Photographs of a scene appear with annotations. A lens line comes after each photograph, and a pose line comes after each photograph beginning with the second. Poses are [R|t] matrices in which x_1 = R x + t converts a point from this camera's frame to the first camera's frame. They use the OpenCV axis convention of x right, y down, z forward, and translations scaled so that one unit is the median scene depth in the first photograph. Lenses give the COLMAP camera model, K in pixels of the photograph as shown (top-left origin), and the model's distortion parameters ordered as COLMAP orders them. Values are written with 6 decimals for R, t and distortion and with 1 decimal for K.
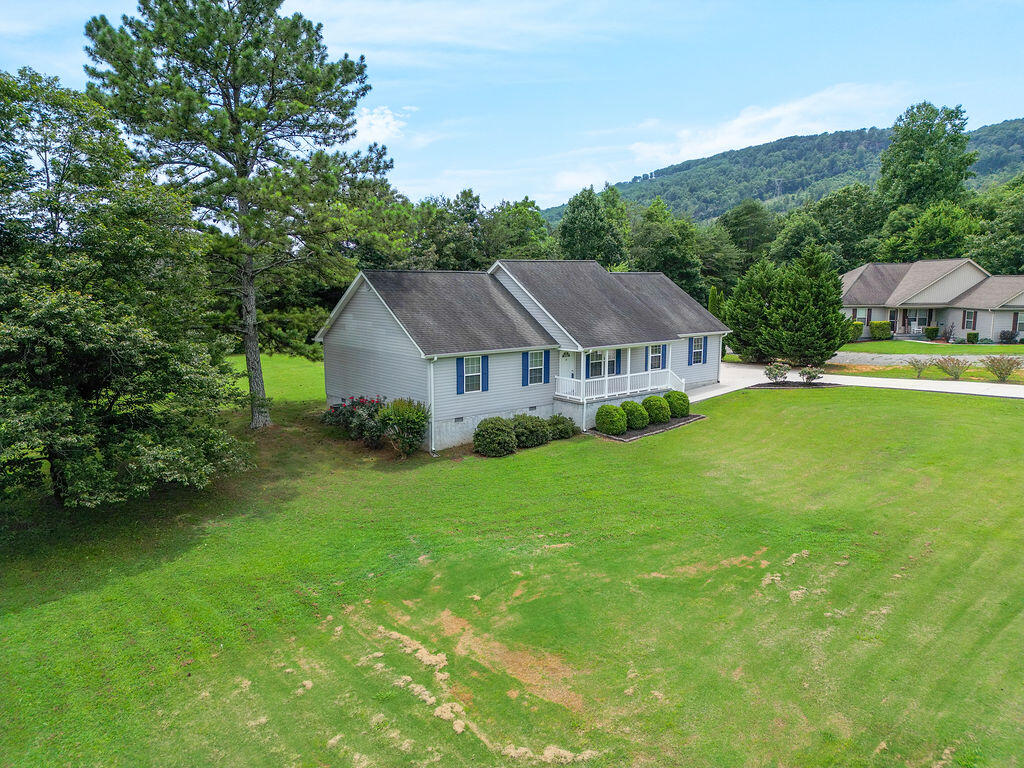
lens RADIAL K [[720.6, 0, 512.0], [0, 720.6, 384.0], [0, 0, 1]] dist [0.079838, -0.060794]
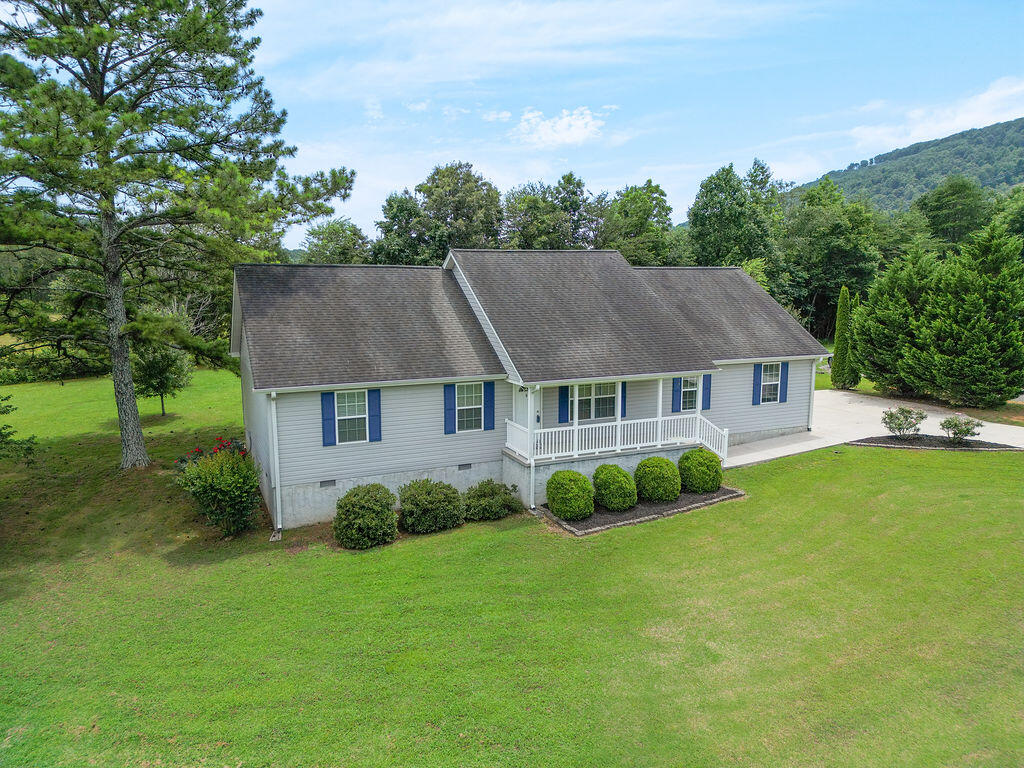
lens RADIAL K [[720.6, 0, 512.0], [0, 720.6, 384.0], [0, 0, 1]] dist [0.079838, -0.060794]
pose [[0.966204, 0.037664, -0.255013, 0.244118], [-0.037189, 0.999286, 0.006685, -0.050642], [0.255083, 0.003025, 0.966914, 0.355704]]
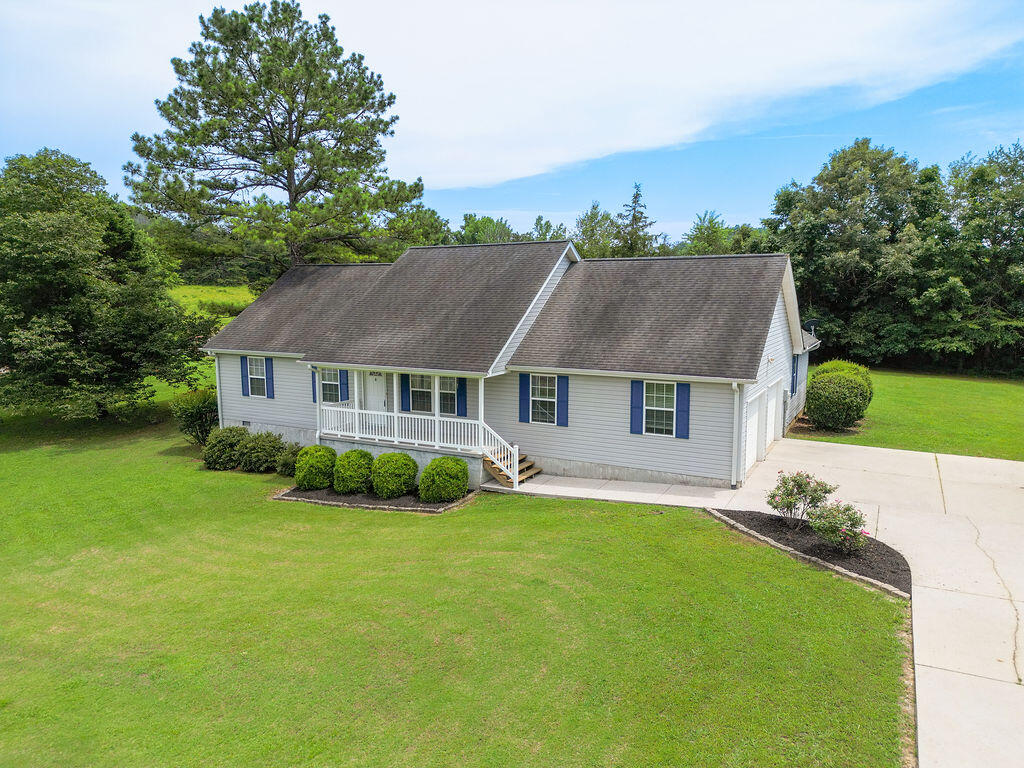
lens RADIAL K [[757.4, 0, 510.6], [0, 757.4, 361.7], [0, 0, 1]] dist [0.096426, -0.071489]
pose [[0.349399, 0.107606, -0.930774, 0.880902], [-0.120754, 0.990271, 0.069155, -0.127091], [0.929160, 0.088232, 0.358994, 0.883084]]
